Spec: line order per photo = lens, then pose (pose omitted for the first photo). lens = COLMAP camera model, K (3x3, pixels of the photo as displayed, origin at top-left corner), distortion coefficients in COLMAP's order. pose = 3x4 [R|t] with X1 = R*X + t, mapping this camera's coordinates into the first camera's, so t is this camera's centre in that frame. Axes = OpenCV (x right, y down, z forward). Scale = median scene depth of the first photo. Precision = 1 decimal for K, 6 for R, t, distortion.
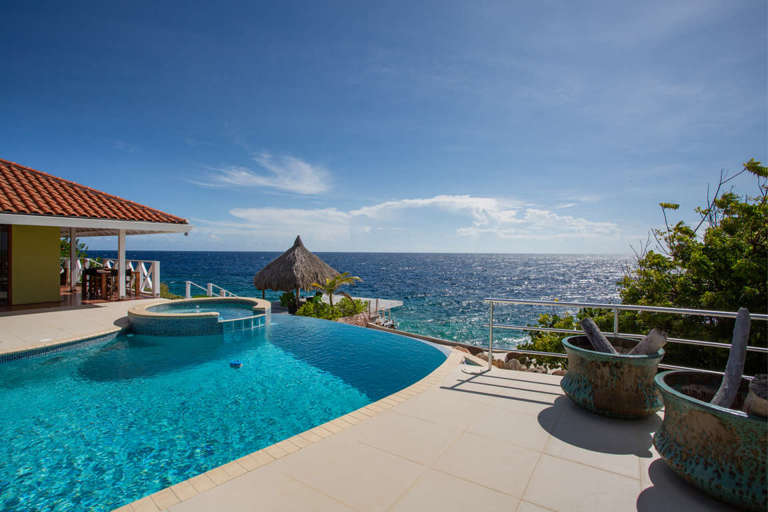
lens RADIAL K [[390.5, 0, 381.1], [0, 390.5, 247.9], [0, 0, 1]] dist [-0.031948, 0.006422]
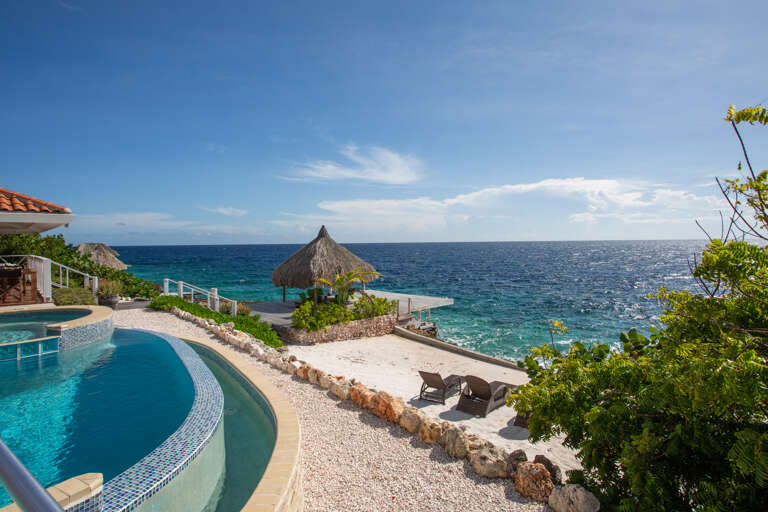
lens RADIAL K [[390.5, 0, 384.0], [0, 390.5, 243.4], [0, 0, 1]] dist [-0.031948, 0.006422]
pose [[0.967357, -0.014619, -0.252996, 0.168339], [0.018135, 0.999769, 0.011571, 0.002148], [0.252769, -0.015781, 0.967398, 0.186615]]
